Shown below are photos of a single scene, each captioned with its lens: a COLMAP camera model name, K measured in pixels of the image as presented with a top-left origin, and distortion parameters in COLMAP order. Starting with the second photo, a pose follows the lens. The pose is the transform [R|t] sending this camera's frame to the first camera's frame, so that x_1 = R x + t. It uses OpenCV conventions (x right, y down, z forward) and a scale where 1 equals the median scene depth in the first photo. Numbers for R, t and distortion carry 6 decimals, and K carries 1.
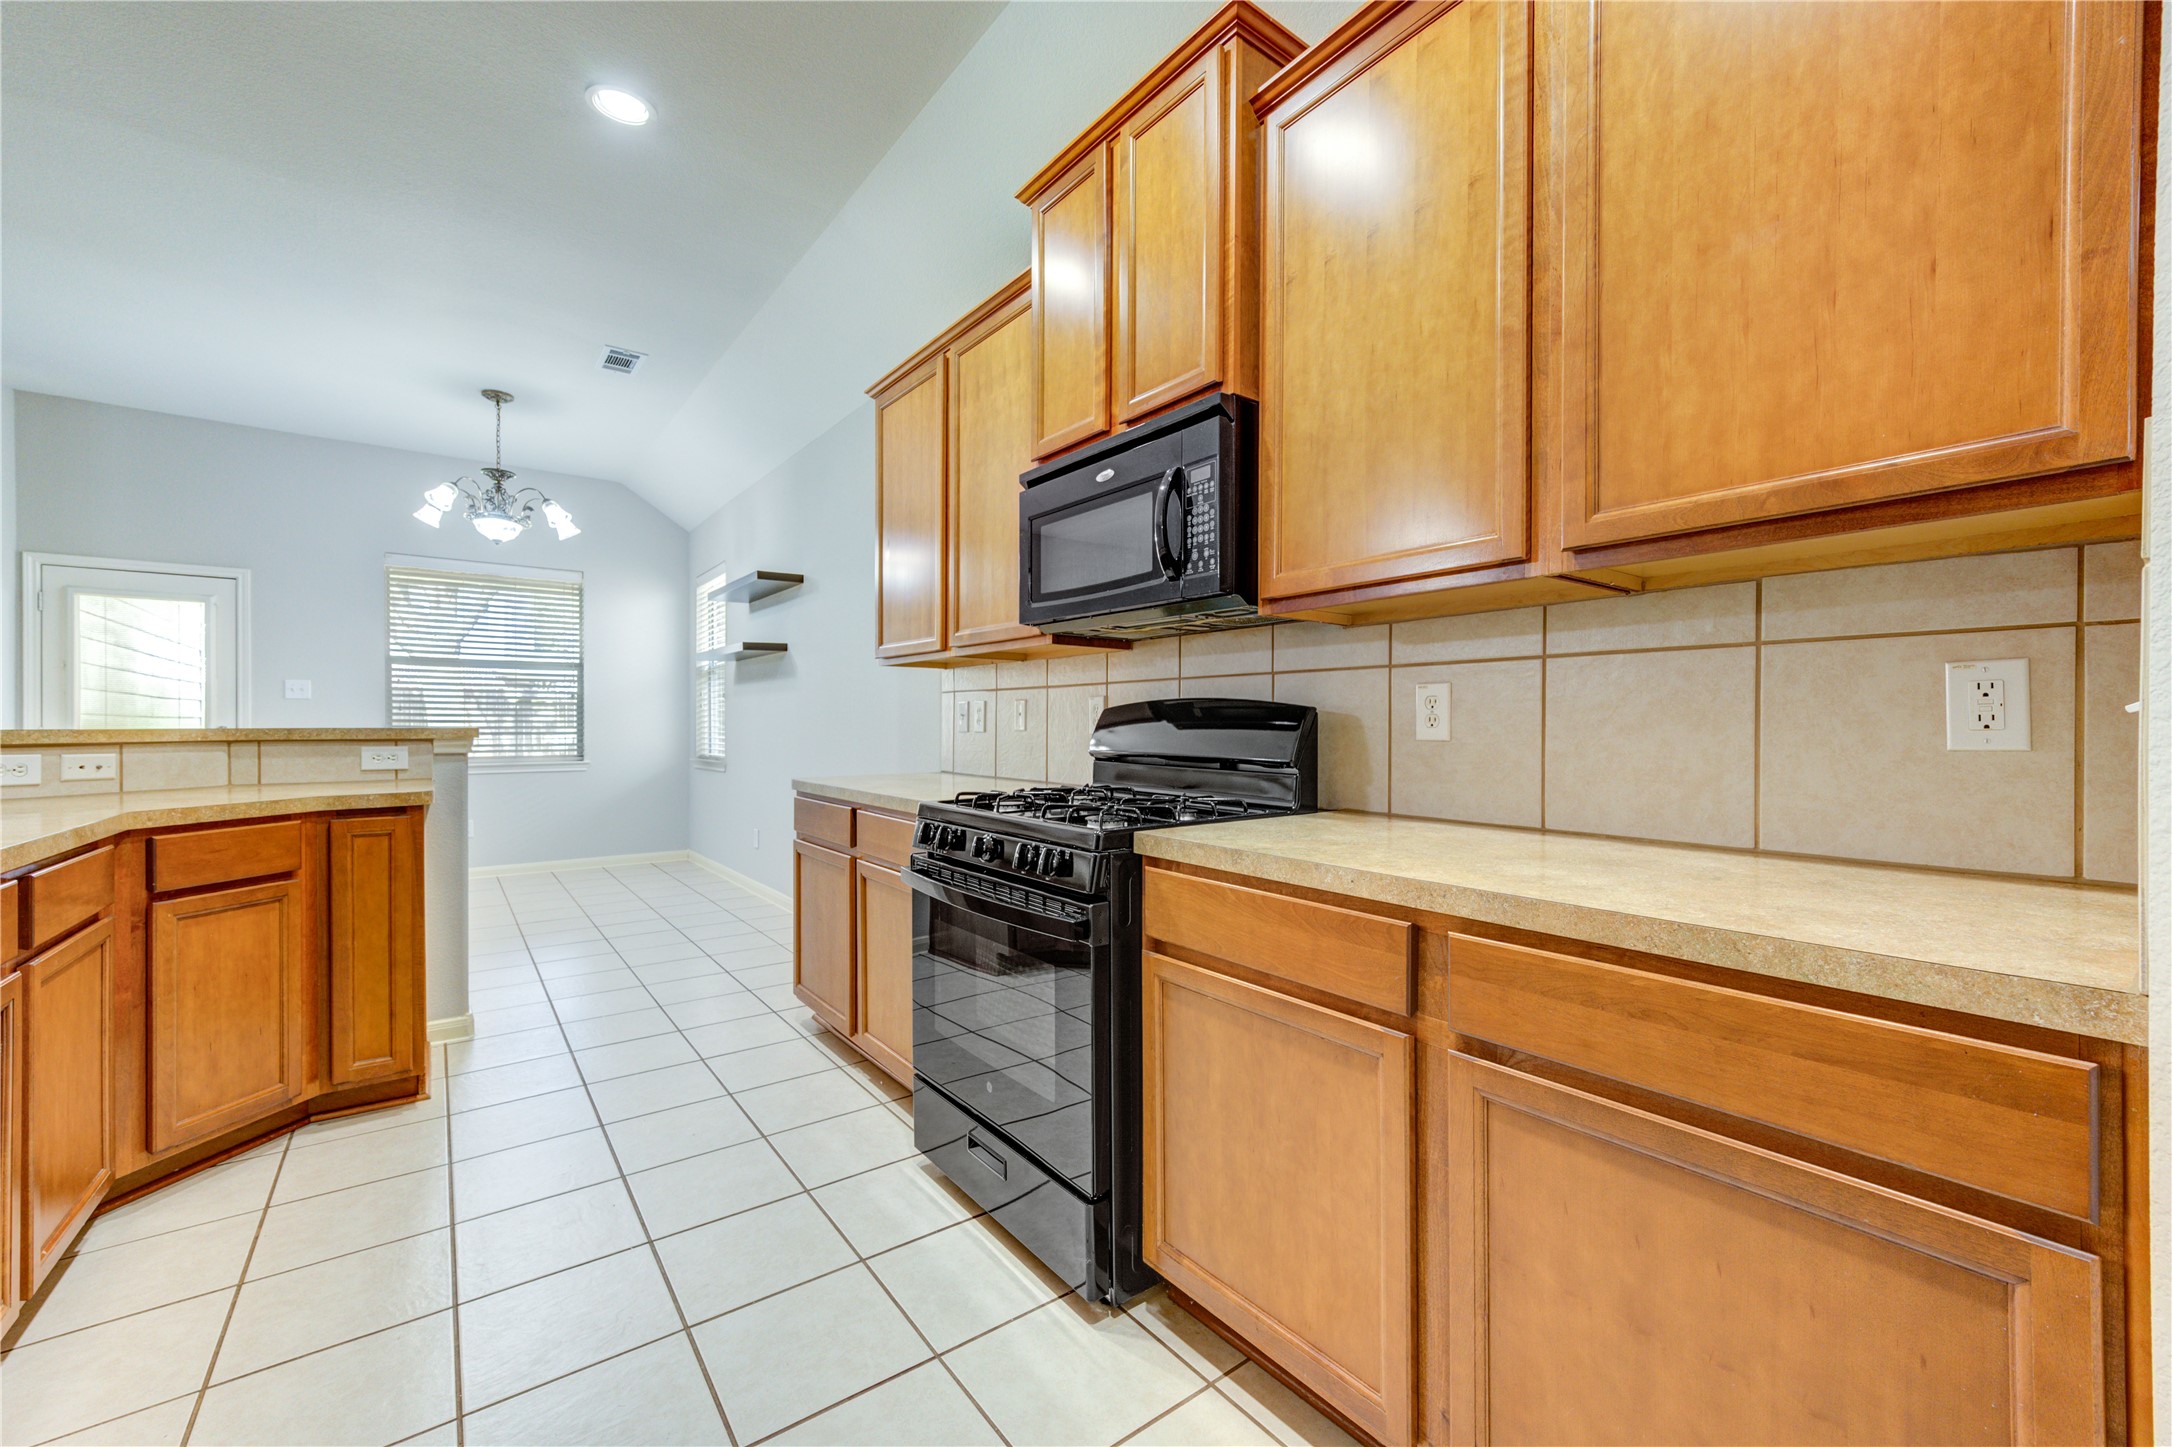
lens RADIAL K [[860.5, 0, 1096.0], [0, 860.5, 710.3], [0, 0, 1]] dist [-0.000089, 0.000150]
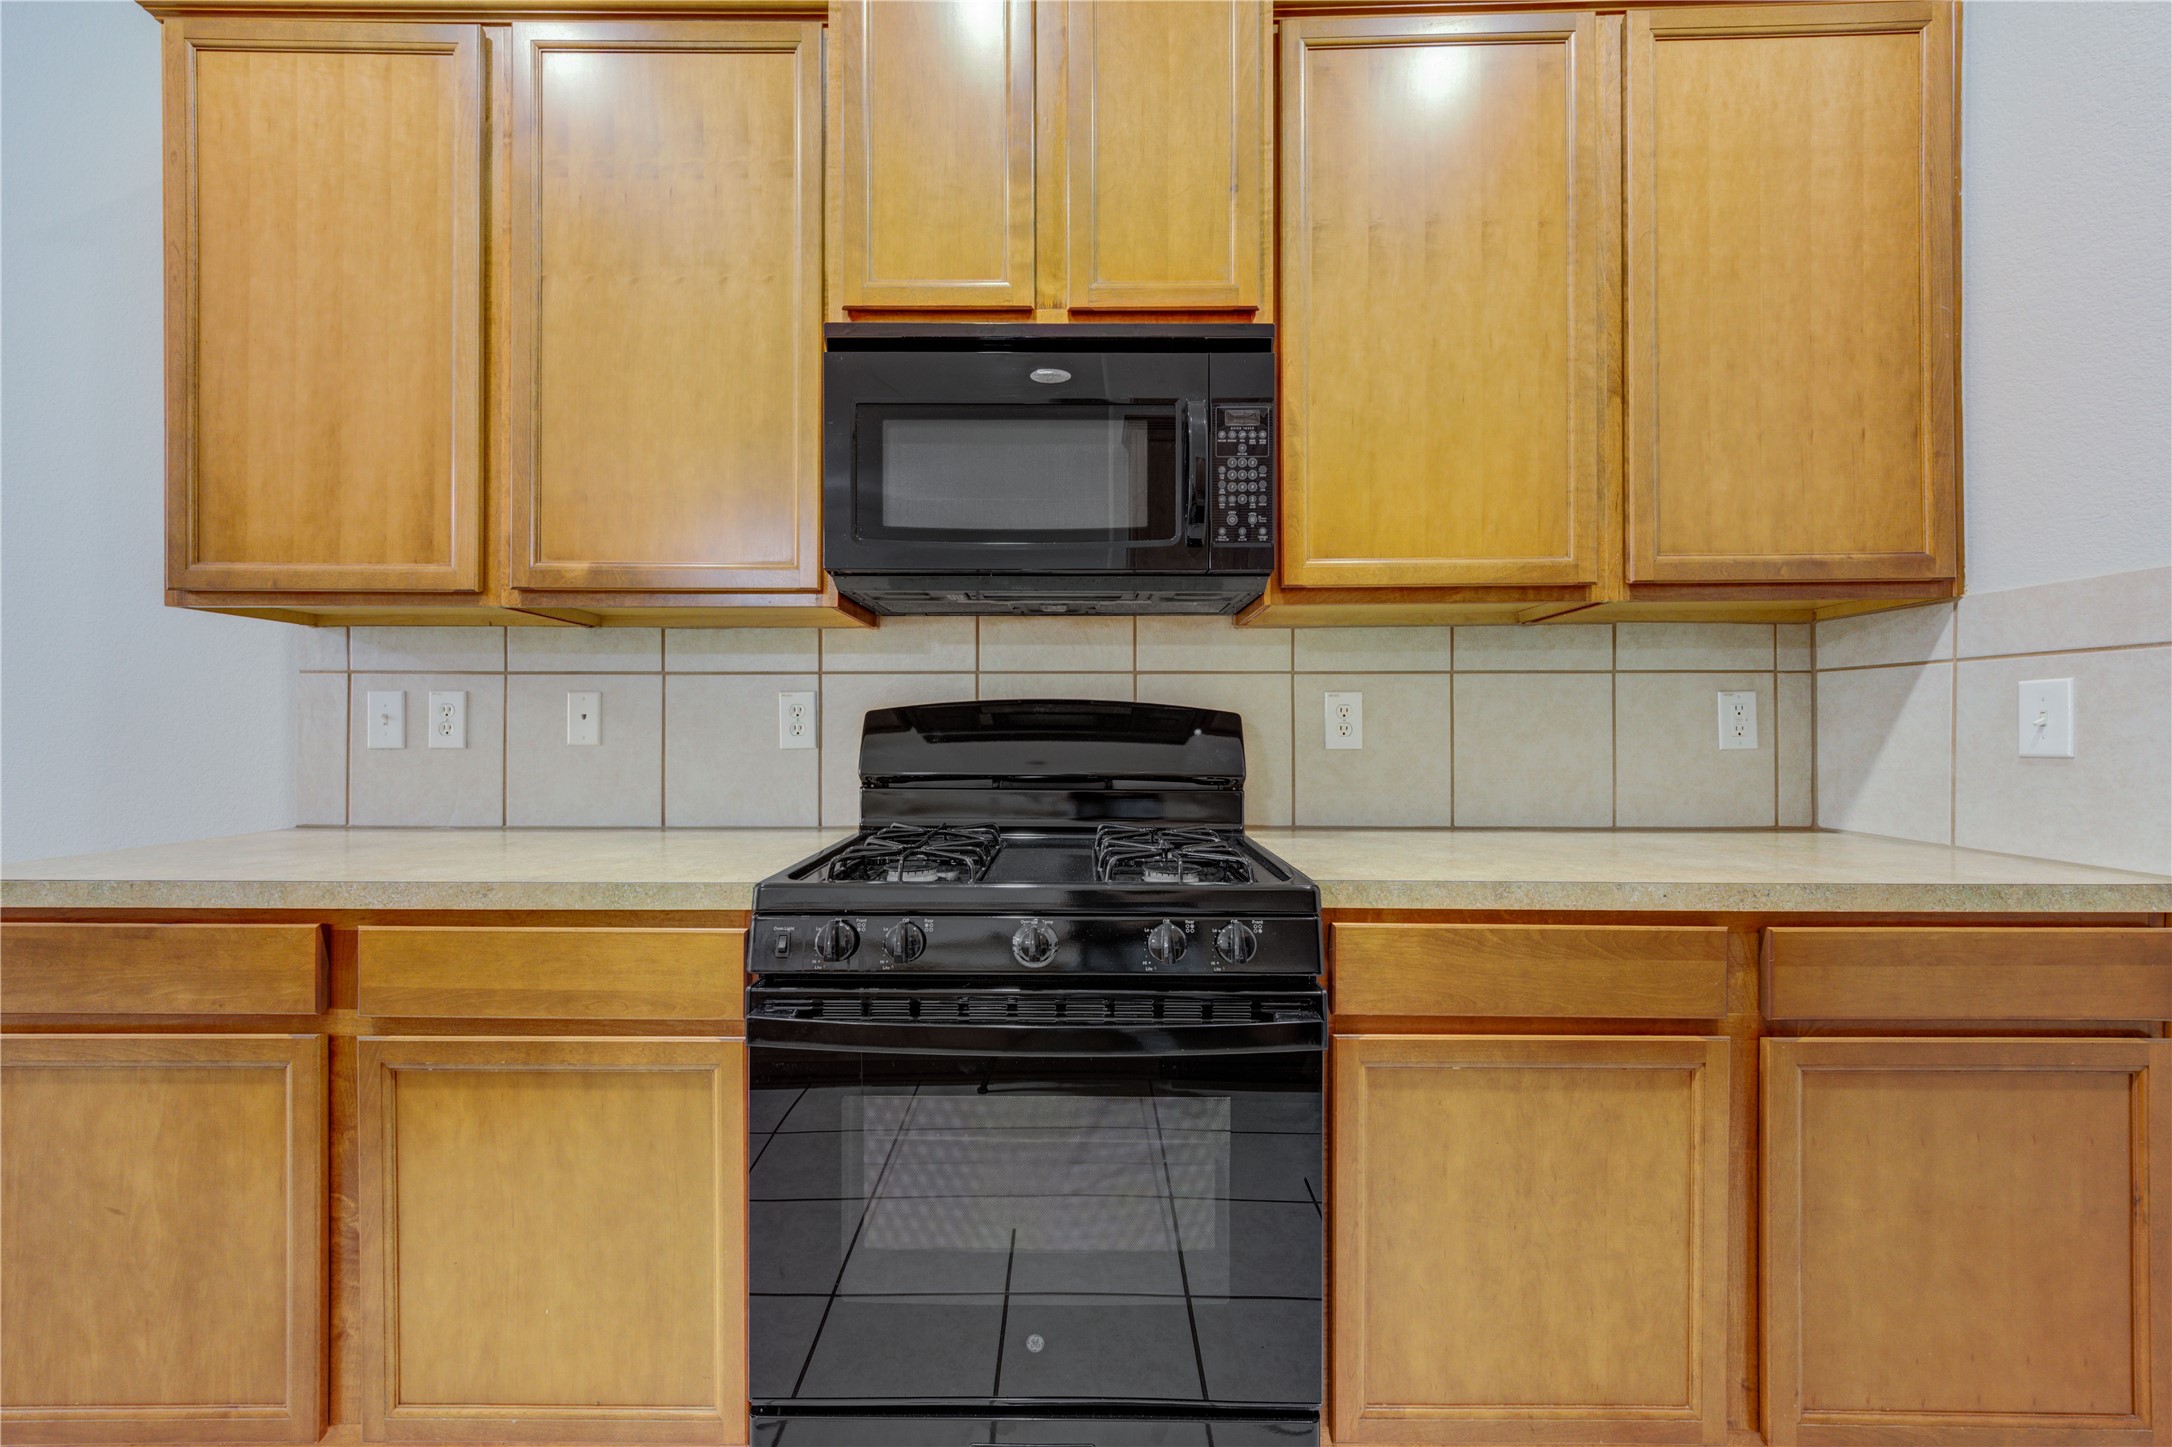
lens RADIAL K [[863.2, 0, 1098.1], [0, 863.2, 722.1], [0, 0, 1]] dist [0.000458, -0.000507]
pose [[0.615979, 0.006932, 0.787732, -0.733183], [-0.010854, 0.999941, -0.000312, 0.008705], [-0.787687, -0.008358, 0.616018, 0.770432]]
